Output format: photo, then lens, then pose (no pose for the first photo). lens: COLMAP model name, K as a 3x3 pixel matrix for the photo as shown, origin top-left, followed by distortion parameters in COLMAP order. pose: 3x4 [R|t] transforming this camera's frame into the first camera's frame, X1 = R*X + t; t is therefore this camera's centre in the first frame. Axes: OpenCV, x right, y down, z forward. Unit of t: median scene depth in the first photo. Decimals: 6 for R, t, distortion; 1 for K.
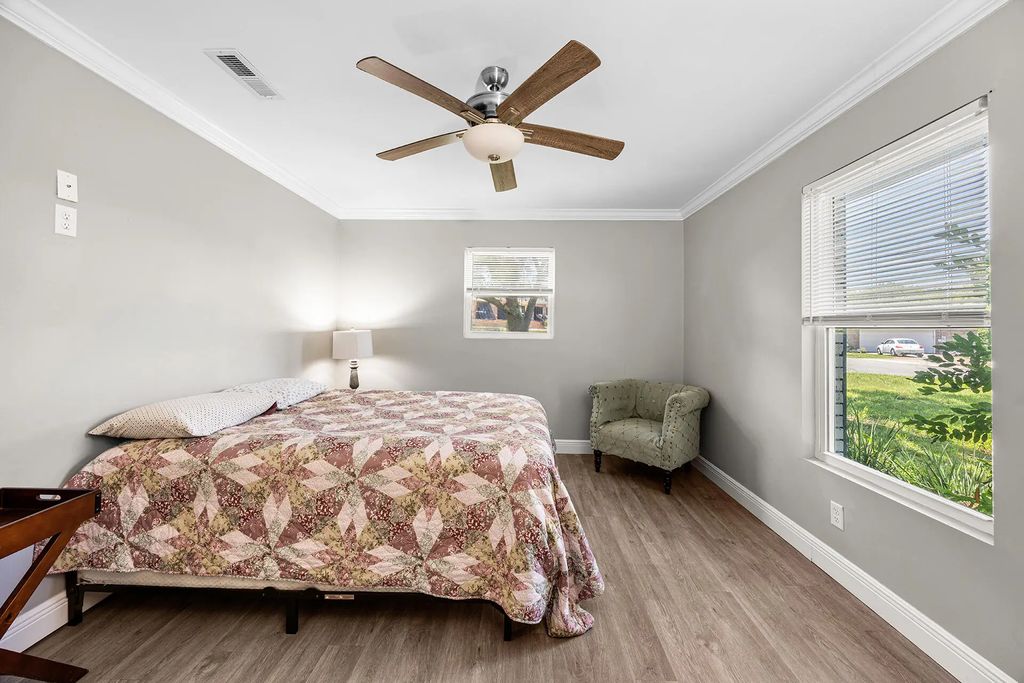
lens RADIAL K [[393.9, 0, 513.1], [0, 393.9, 325.2], [0, 0, 1]] dist [-0.002674, 0.000291]
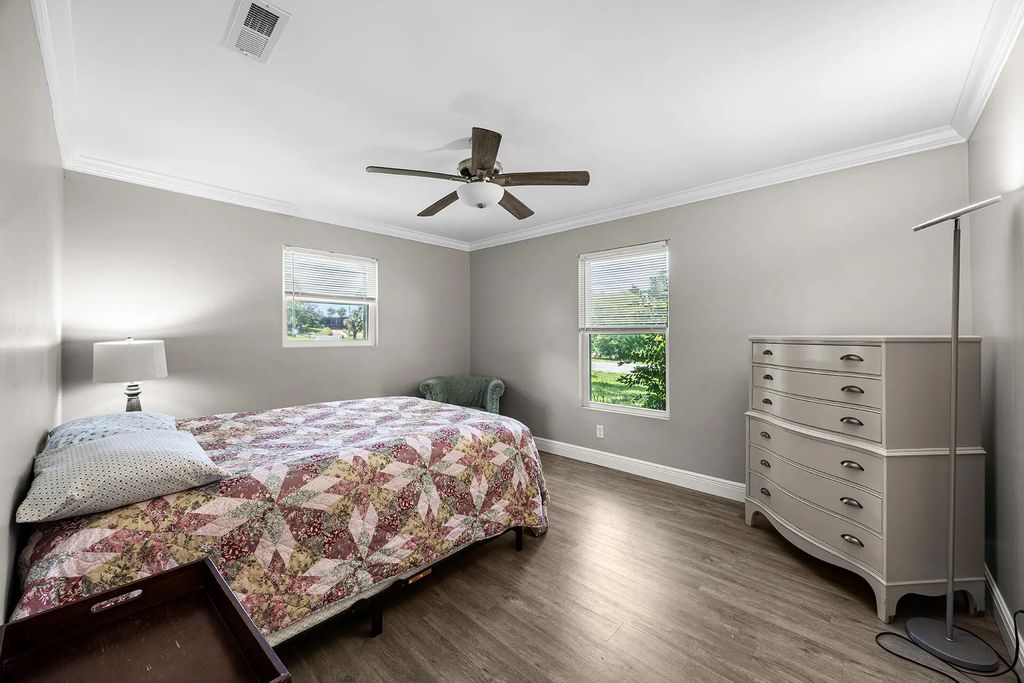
lens RADIAL K [[393.9, 0, 514.6], [0, 393.9, 336.3], [0, 0, 1]] dist [-0.002674, 0.000291]
pose [[0.661766, -0.011855, 0.749617, -1.093460], [0.000757, 0.999885, 0.015145, -0.013898], [-0.749710, -0.009455, 0.661698, 0.055803]]
